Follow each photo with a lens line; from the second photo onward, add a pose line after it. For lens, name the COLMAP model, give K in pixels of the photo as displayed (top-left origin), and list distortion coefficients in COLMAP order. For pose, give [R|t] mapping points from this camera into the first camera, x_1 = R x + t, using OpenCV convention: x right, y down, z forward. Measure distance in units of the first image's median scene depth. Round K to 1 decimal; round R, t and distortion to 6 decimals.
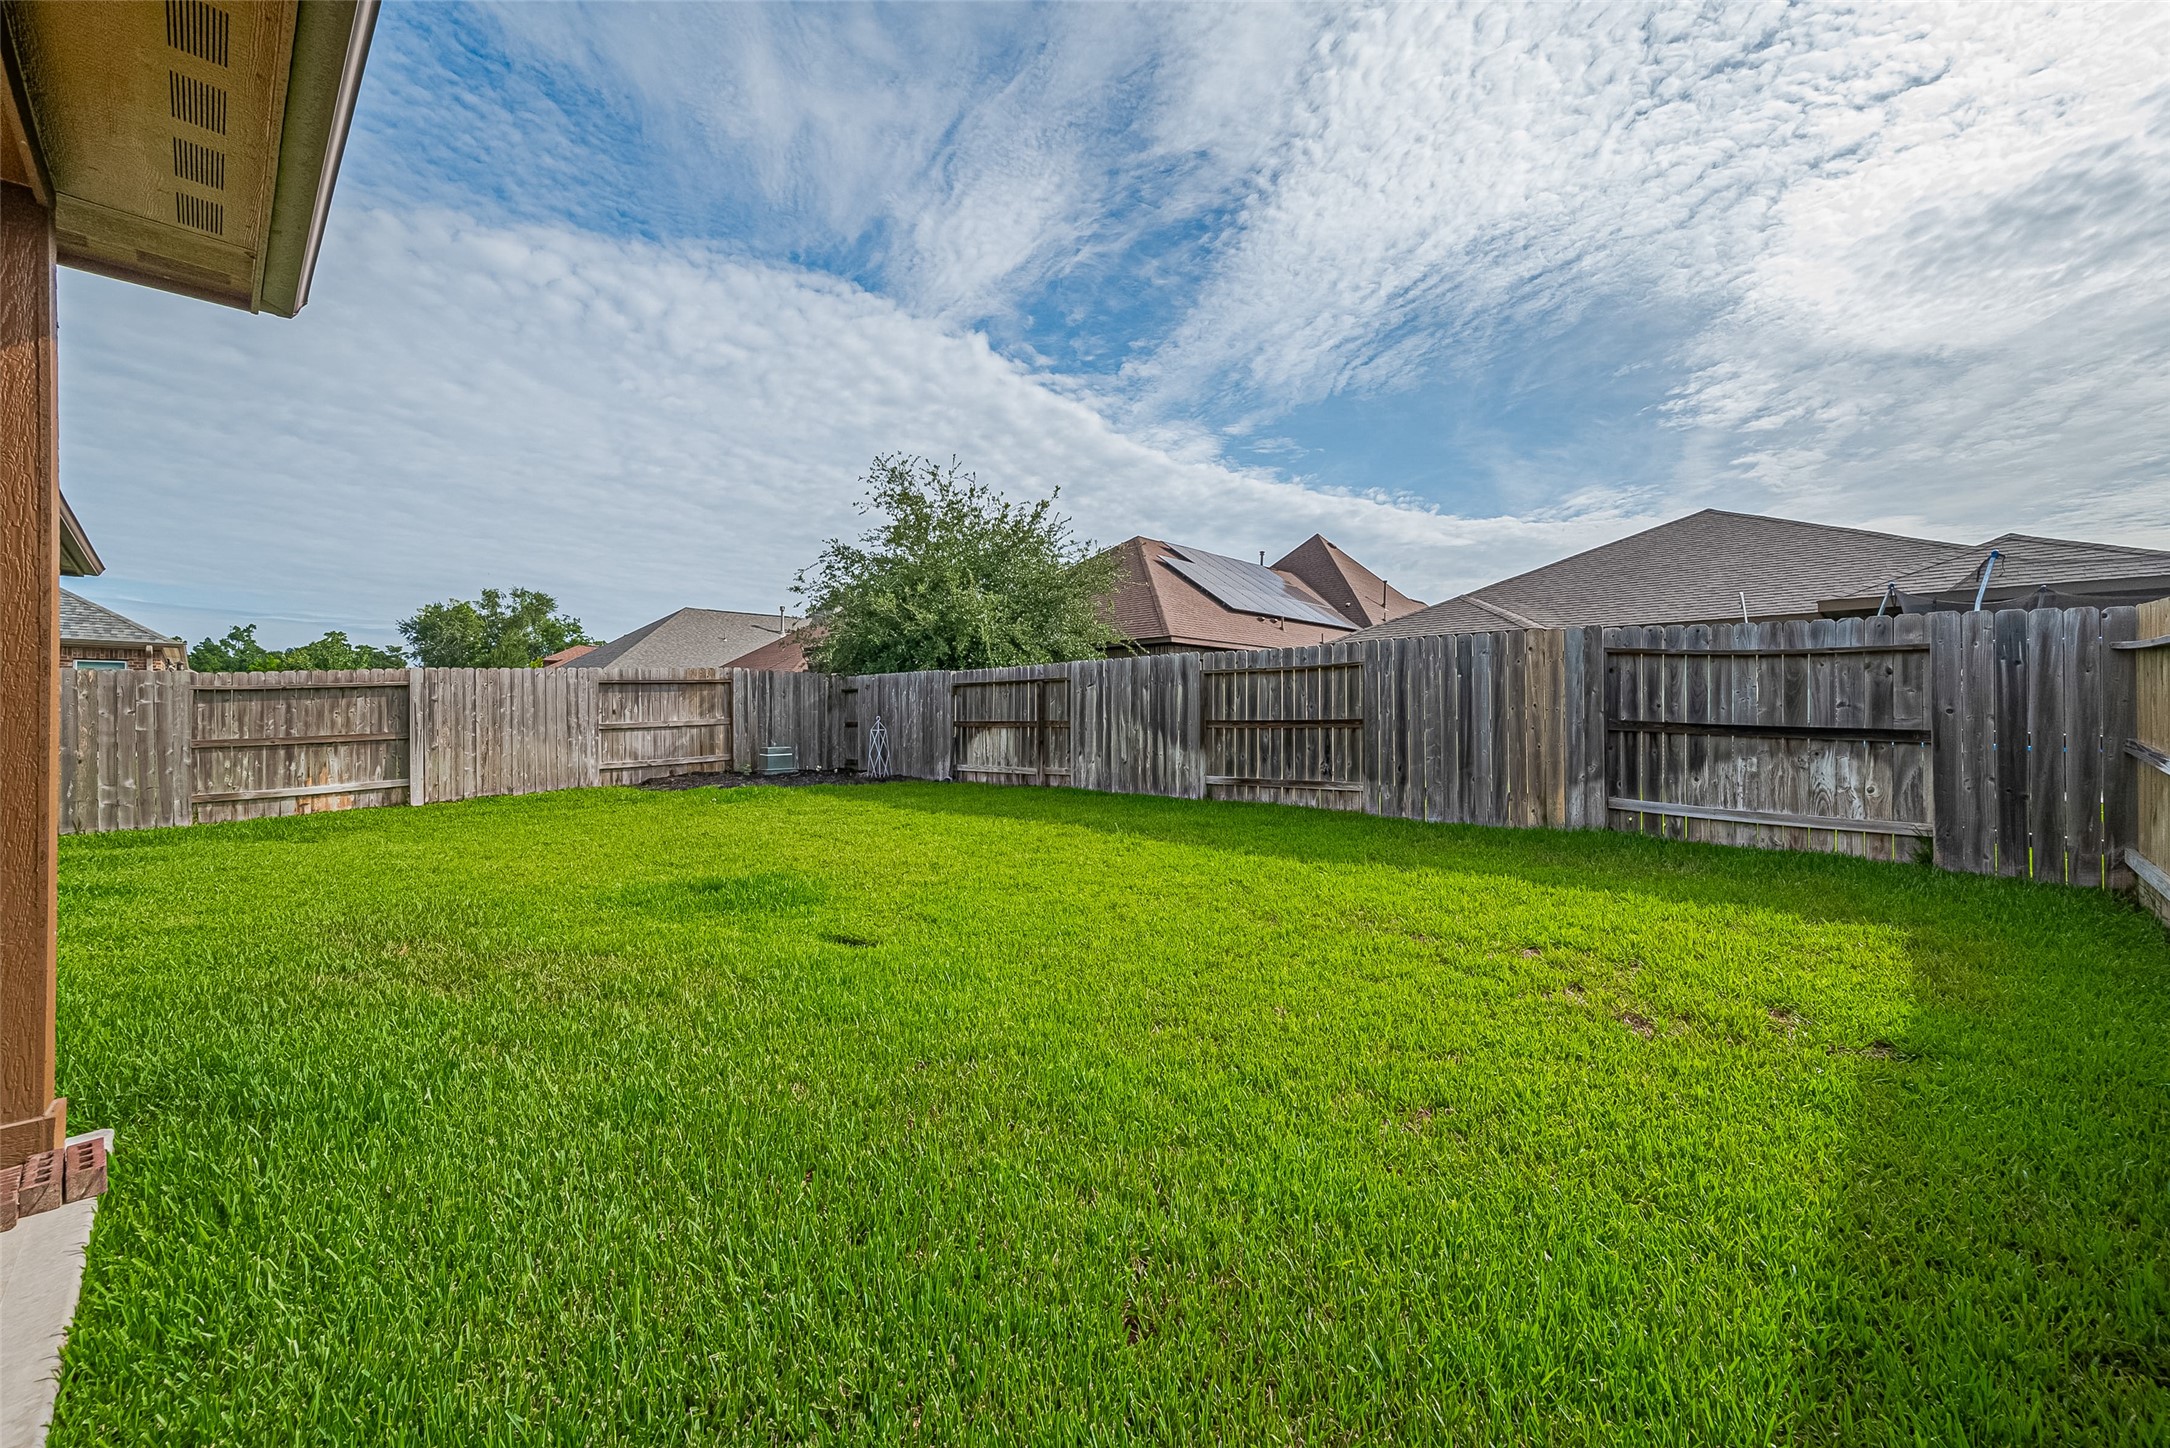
lens RADIAL K [[876.3, 0, 1077.3], [0, 876.3, 724.9], [0, 0, 1]] dist [-0.000851, -0.000304]
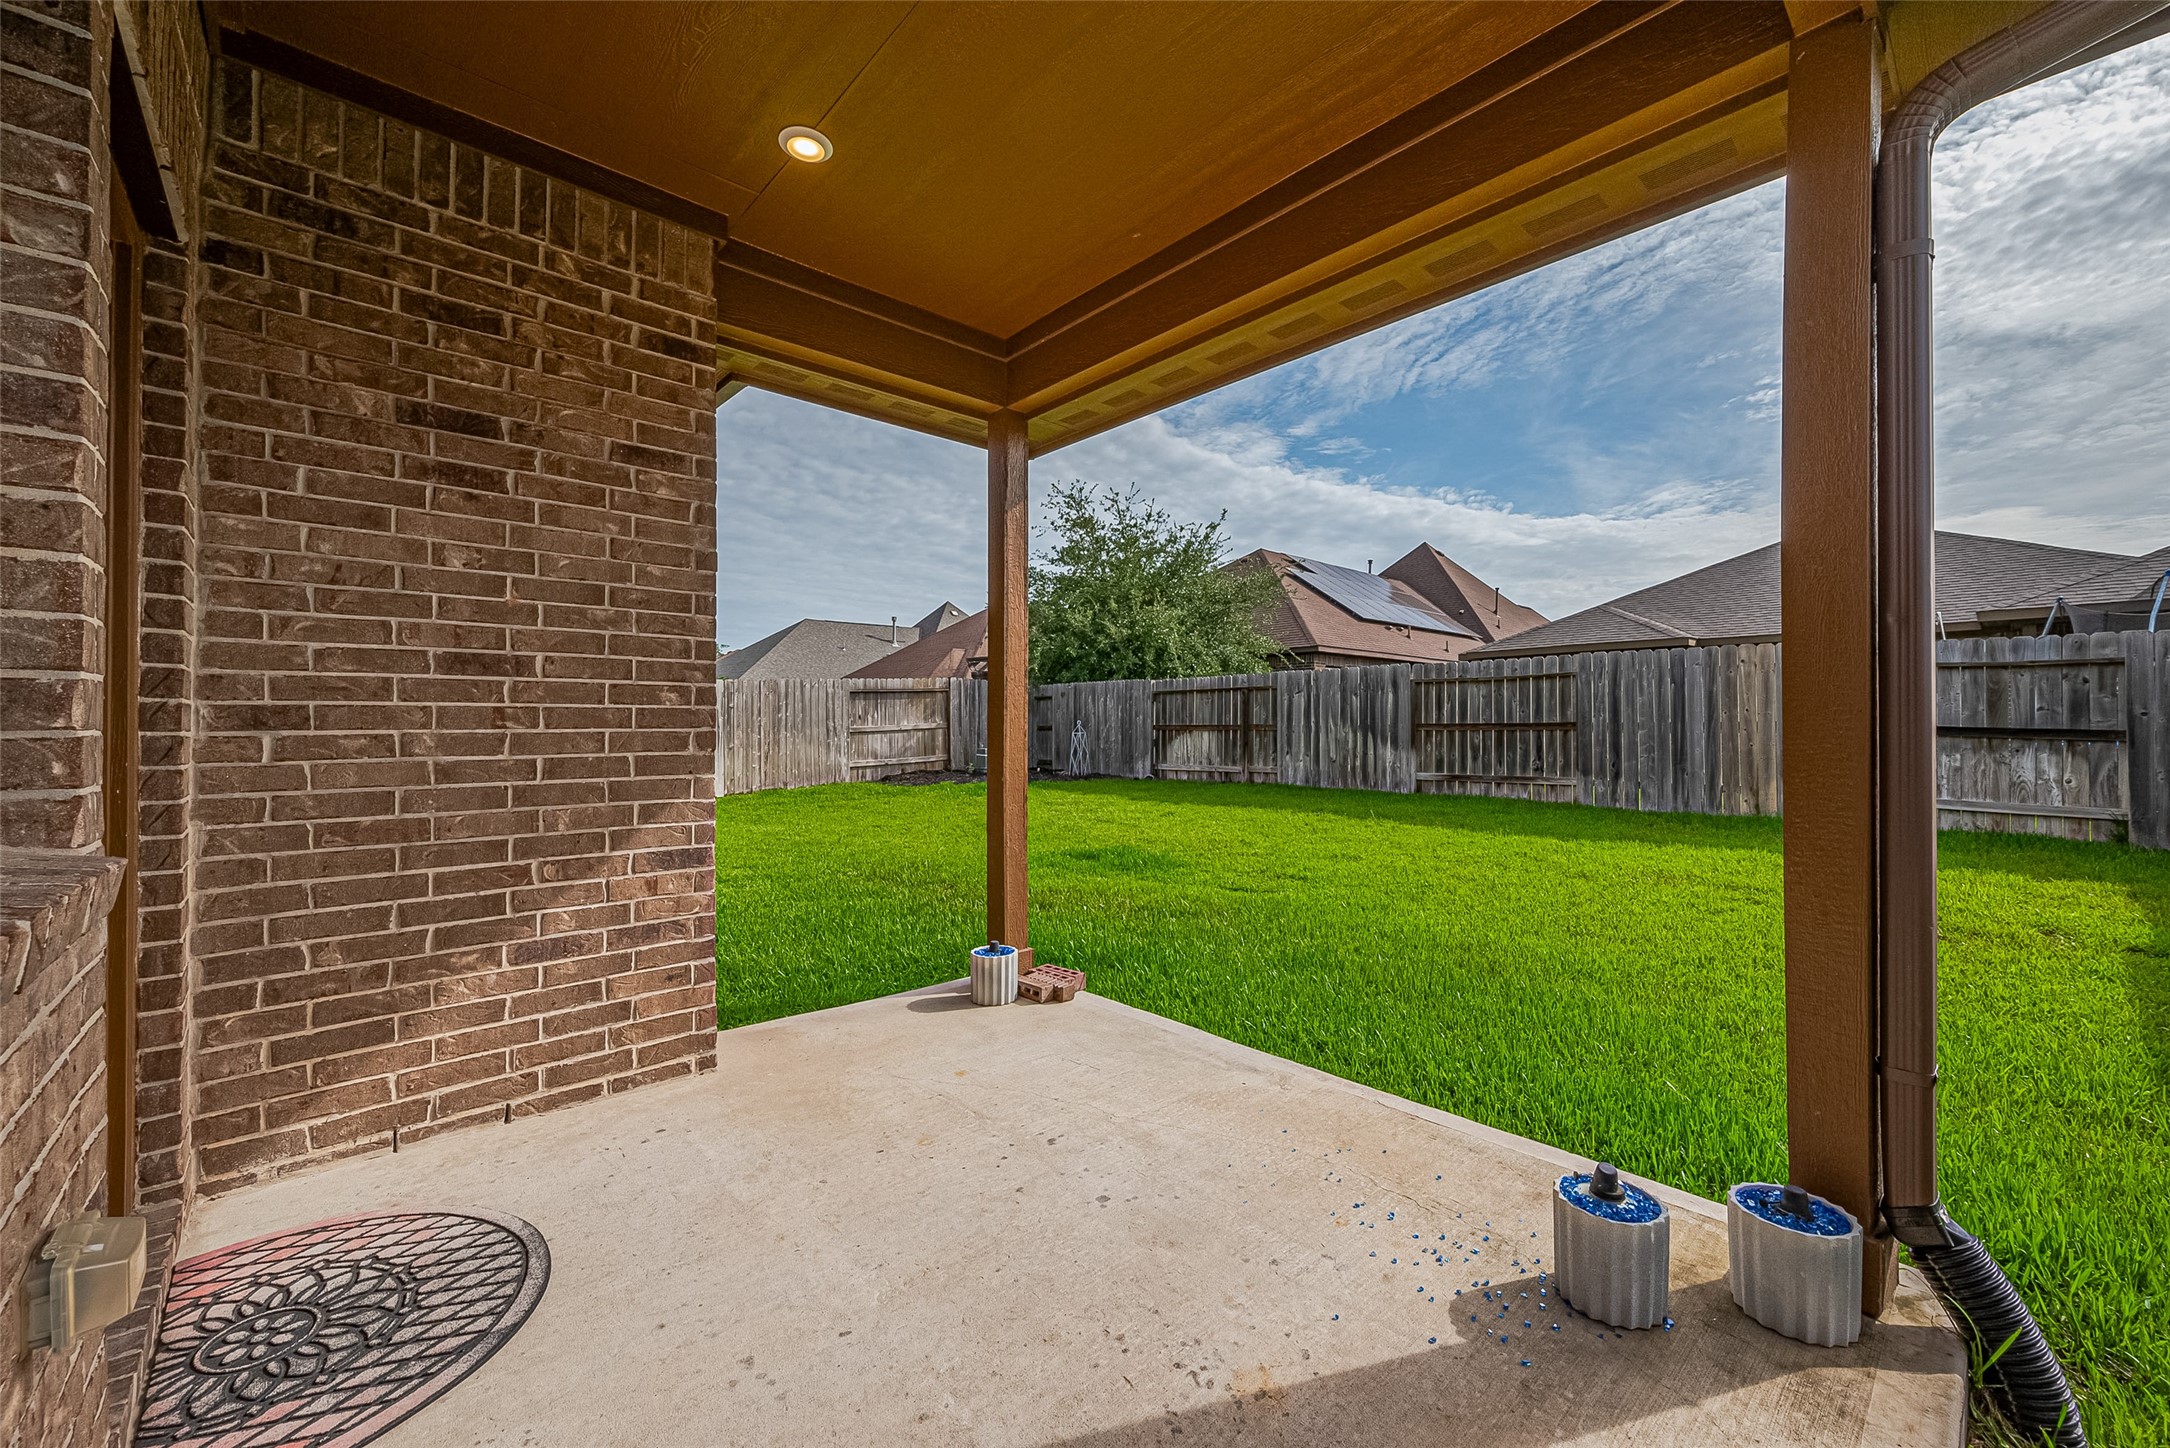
lens RADIAL K [[880.0, 0, 1077.9], [0, 880.0, 733.8], [0, 0, 1]] dist [-0.001488, -0.000435]
pose [[0.998023, 0.000013, -0.062844, -0.172804], [0.000237, 0.999992, 0.003966, 0.002620], [0.062844, -0.003973, 0.998015, -0.130005]]
